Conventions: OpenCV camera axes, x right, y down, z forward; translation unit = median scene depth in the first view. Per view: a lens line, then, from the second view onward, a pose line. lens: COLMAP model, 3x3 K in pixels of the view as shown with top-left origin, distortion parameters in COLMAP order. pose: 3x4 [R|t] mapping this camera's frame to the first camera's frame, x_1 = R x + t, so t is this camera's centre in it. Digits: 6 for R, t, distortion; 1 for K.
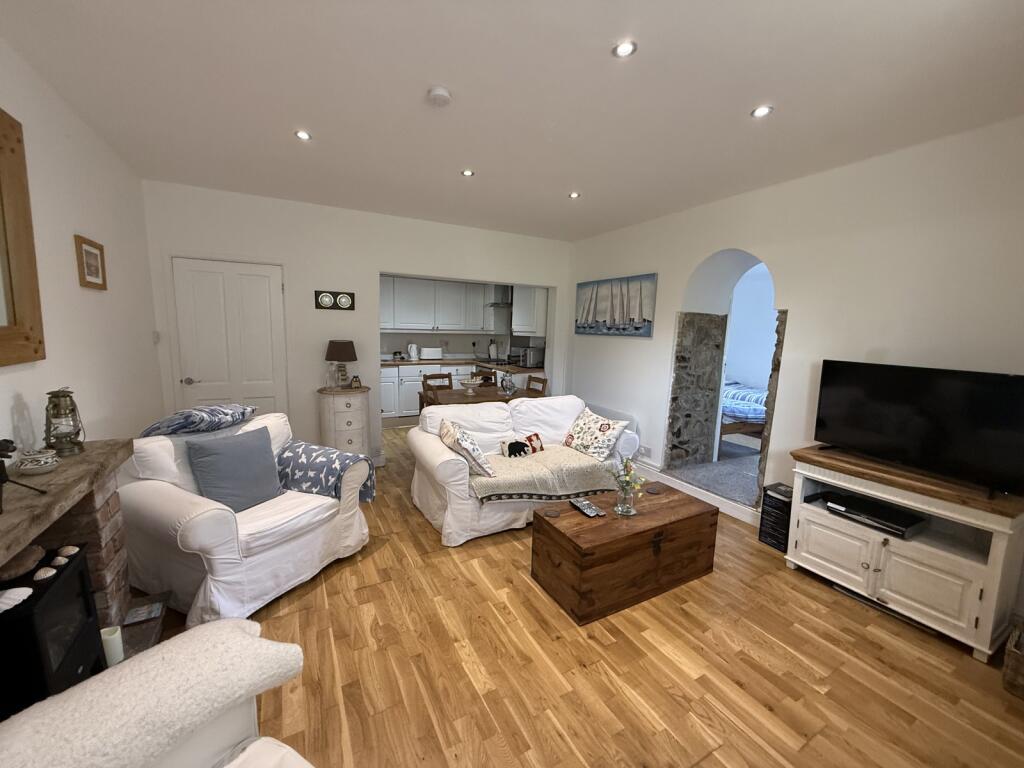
lens RADIAL K [[408.5, 0, 509.7], [0, 408.5, 382.4], [0, 0, 1]] dist [0.001010, -0.000241]
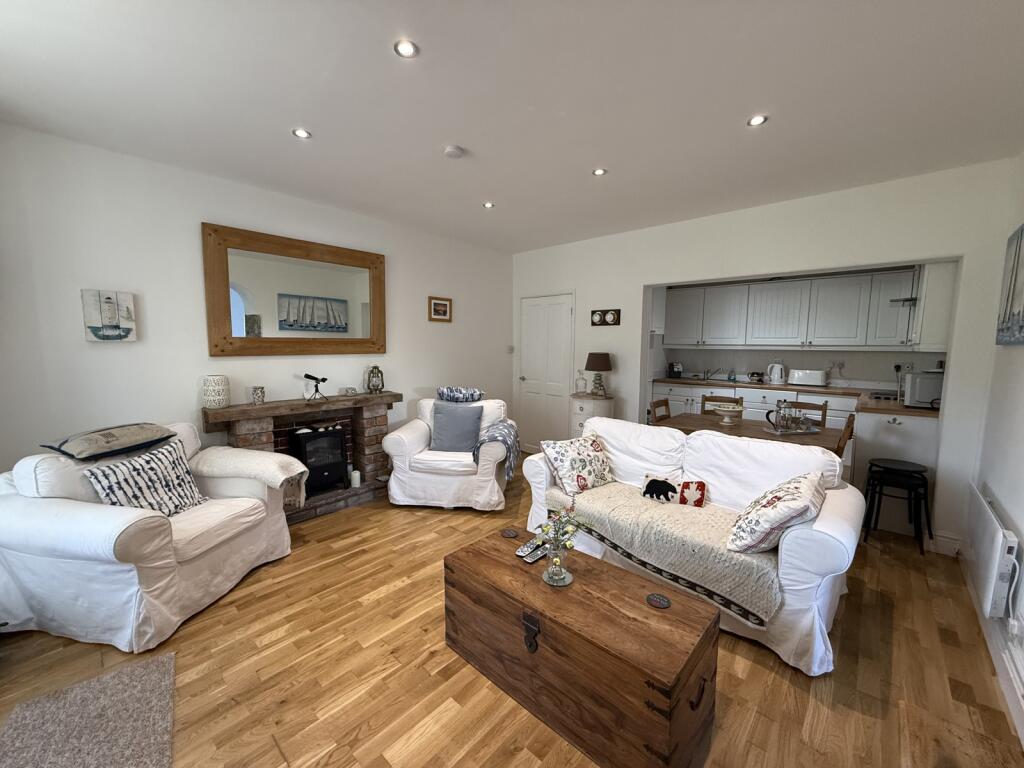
lens RADIAL K [[408.5, 0, 509.7], [0, 408.5, 382.4], [0, 0, 1]] dist [0.001010, -0.000241]
pose [[0.324390, 0.065309, -0.943666, 0.562364], [-0.127642, 0.991512, 0.024743, -0.018064], [0.937272, 0.112425, 0.329972, 0.404622]]
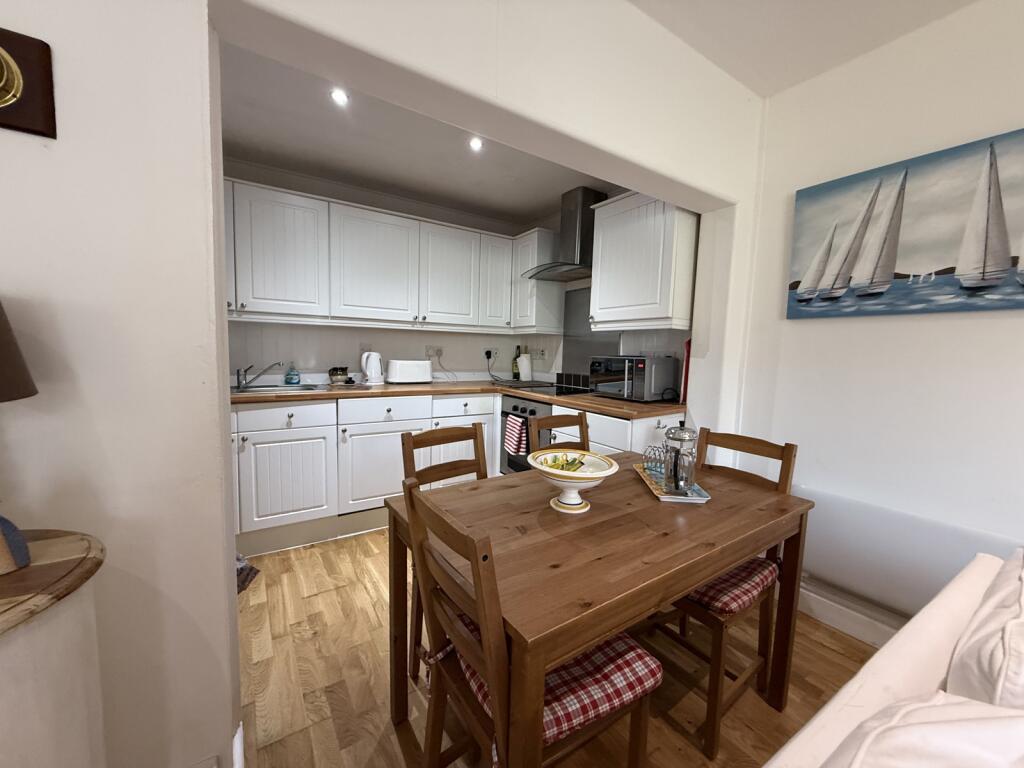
lens RADIAL K [[408.5, 0, 509.7], [0, 408.5, 382.4], [0, 0, 1]] dist [0.001010, -0.000241]
pose [[0.996349, -0.006547, 0.085128, -0.187662], [0.010813, 0.998703, -0.049754, -0.051541], [-0.084691, 0.050493, 0.995127, 0.817755]]
